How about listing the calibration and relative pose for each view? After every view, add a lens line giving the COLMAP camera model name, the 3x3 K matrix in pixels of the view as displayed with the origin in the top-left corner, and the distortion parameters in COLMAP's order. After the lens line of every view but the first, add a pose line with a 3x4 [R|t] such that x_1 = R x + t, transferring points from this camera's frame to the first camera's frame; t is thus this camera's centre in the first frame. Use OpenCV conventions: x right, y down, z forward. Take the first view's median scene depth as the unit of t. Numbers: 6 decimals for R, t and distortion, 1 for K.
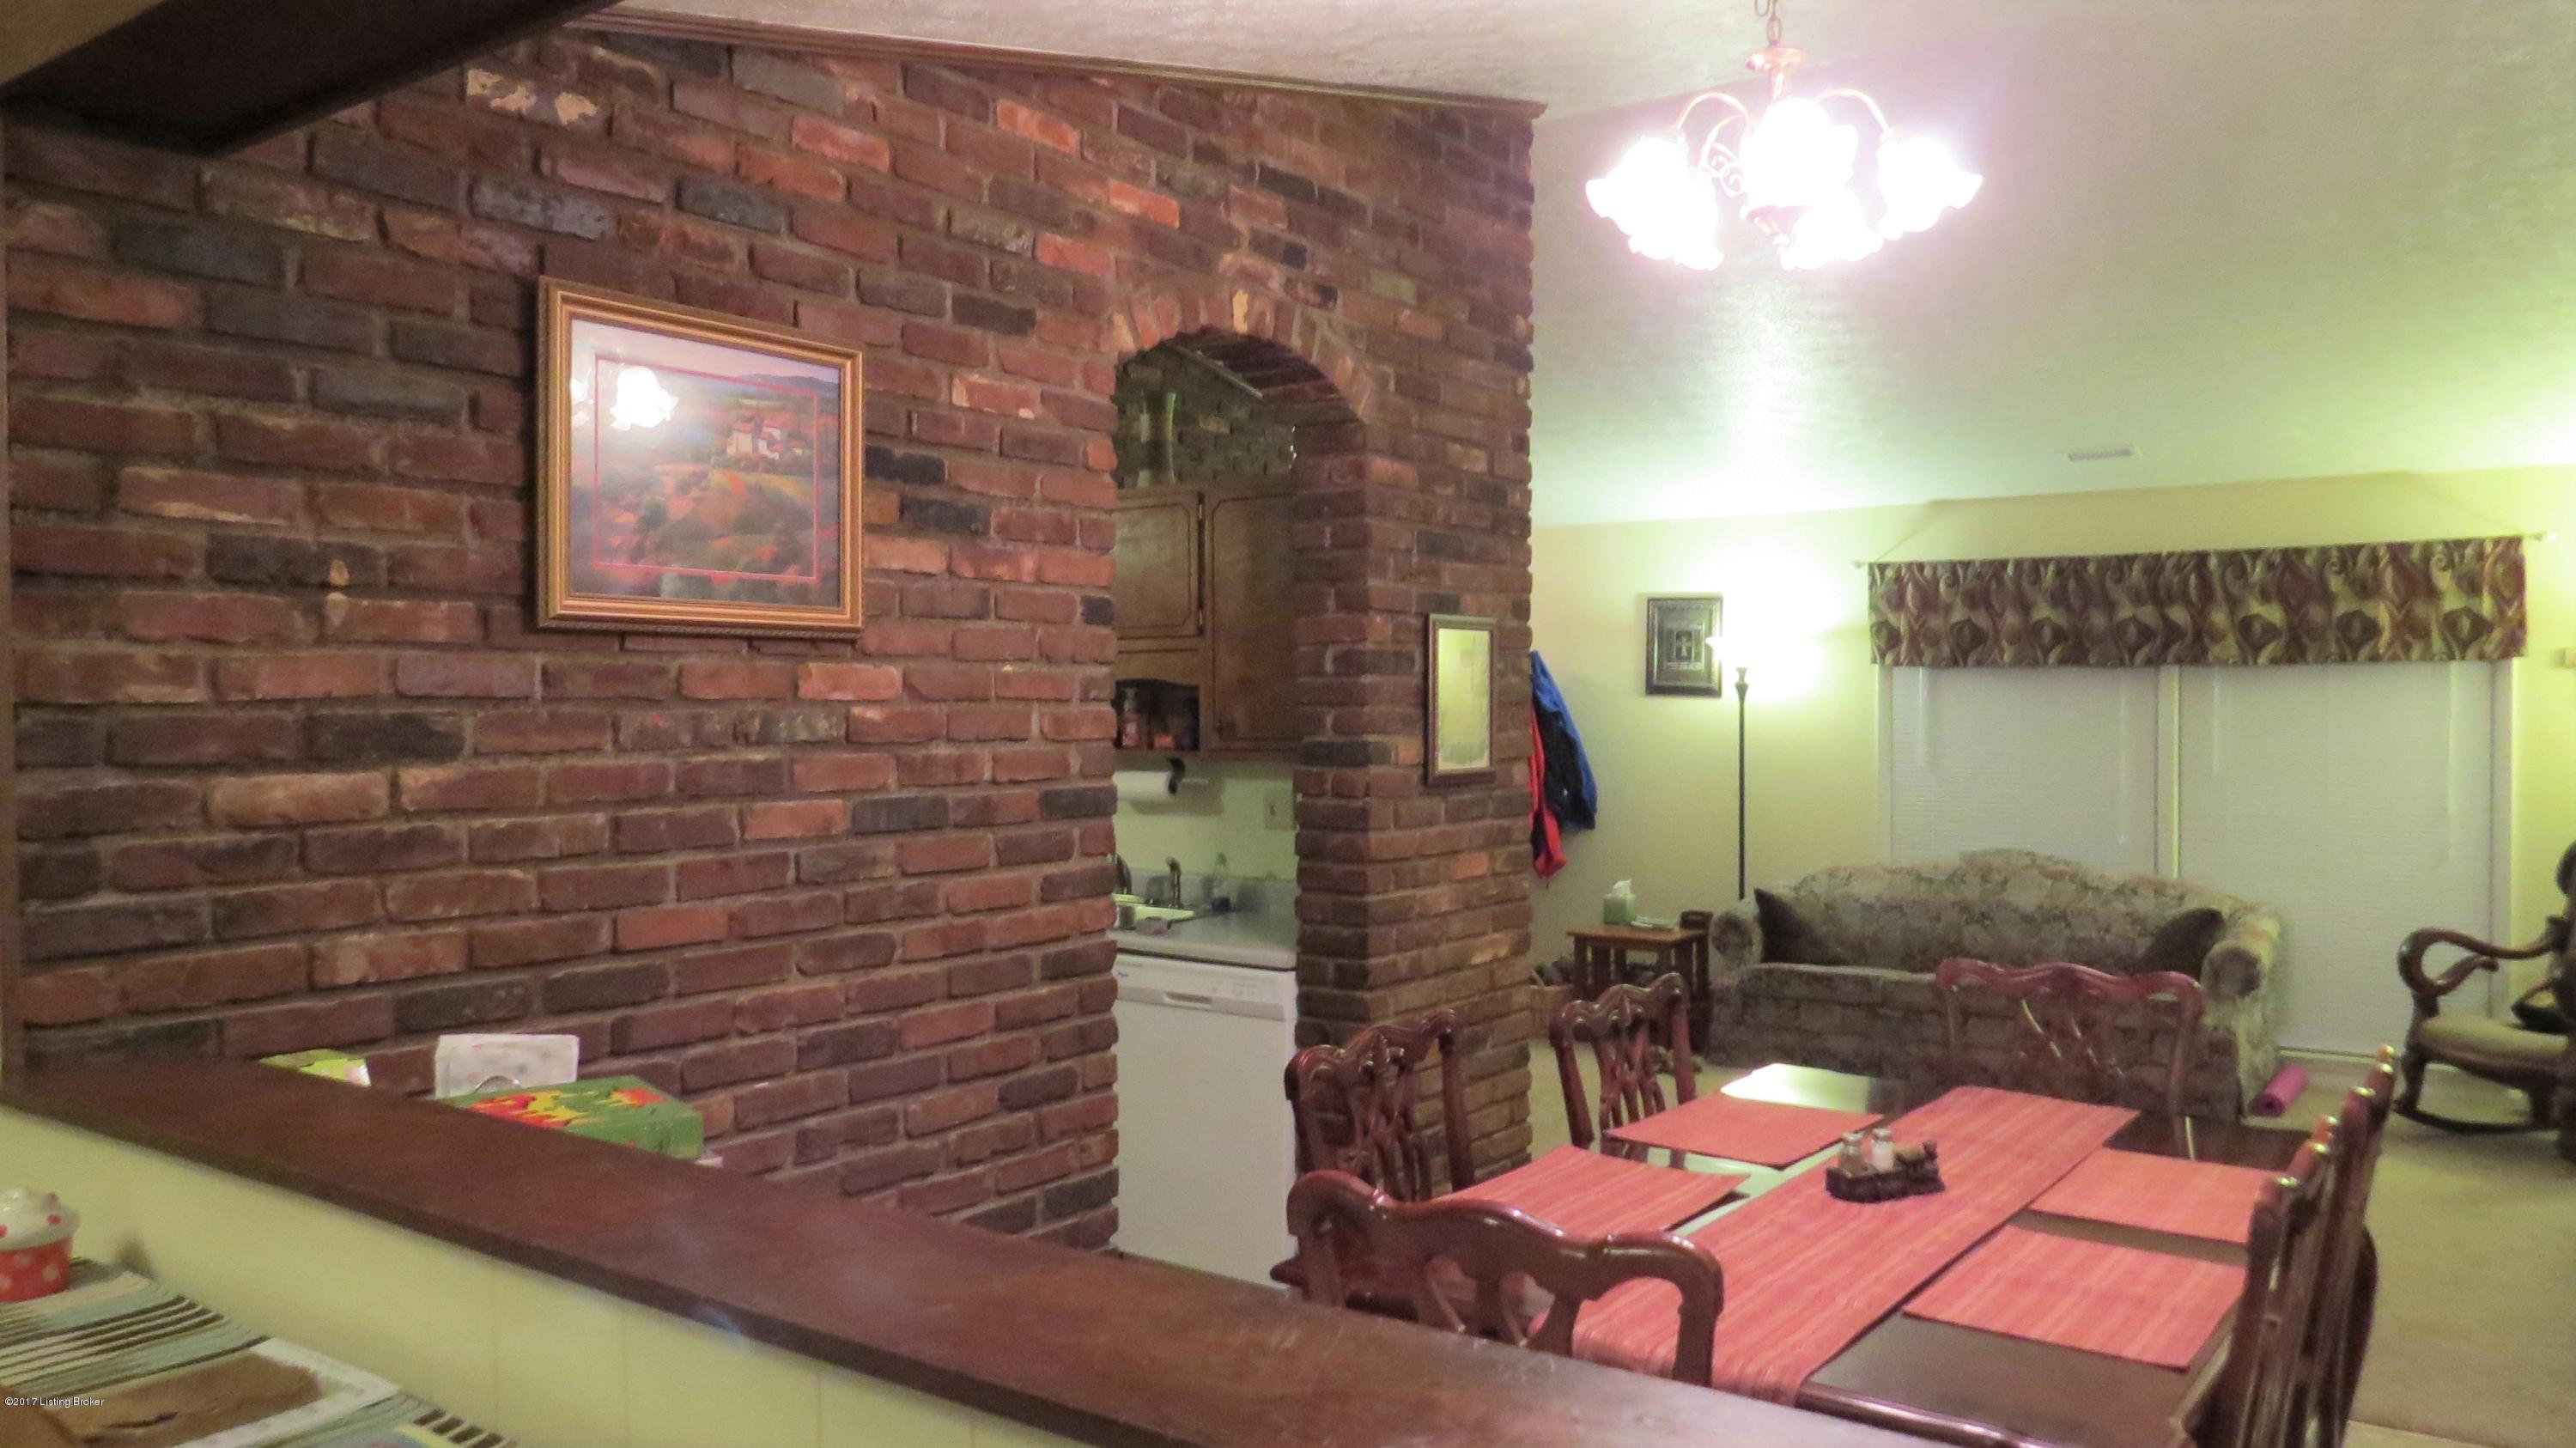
lens RADIAL K [[1855.4, 0, 1288.0], [0, 1855.4, 724.0], [0, 0, 1]] dist [-0.021547, 0.002137]
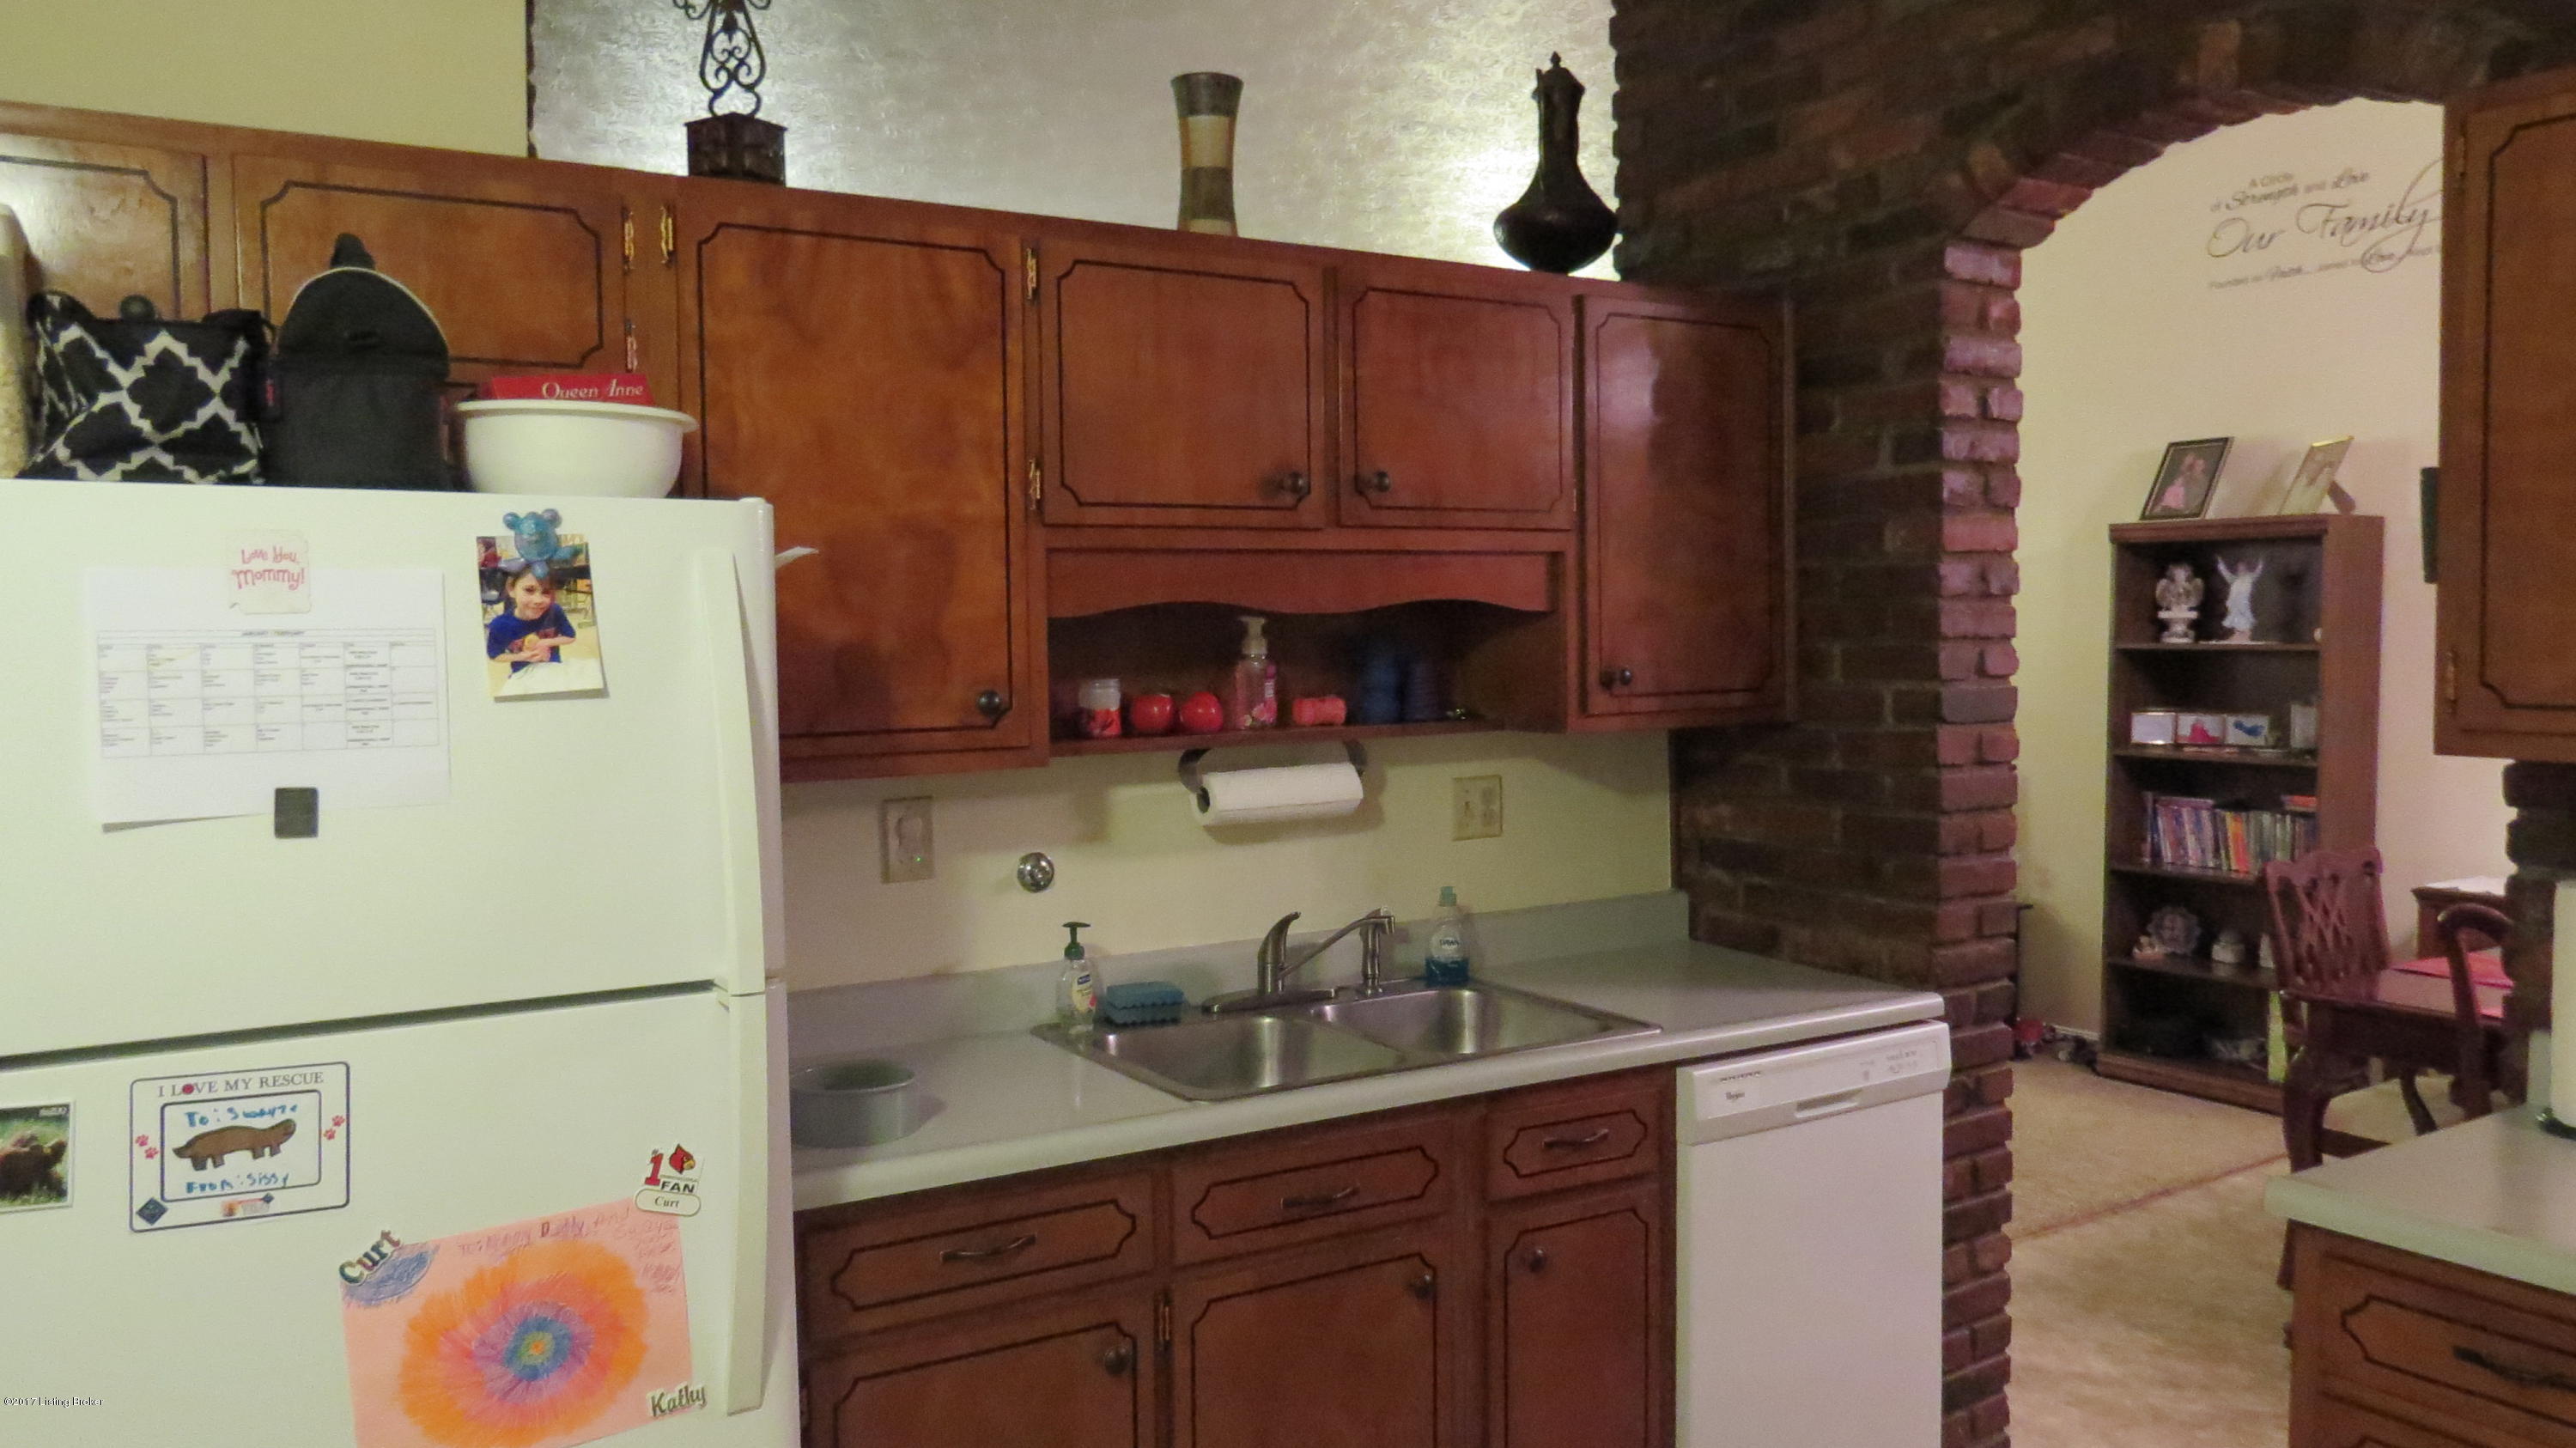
lens RADIAL K [[1855.4, 0, 1288.0], [0, 1855.4, 724.0], [0, 0, 1]] dist [-0.021547, 0.002137]
pose [[0.363531, -0.054802, 0.929969, -0.657307], [0.020461, 0.998497, 0.050842, -0.017223], [-0.931357, 0.000545, 0.364106, 0.870965]]
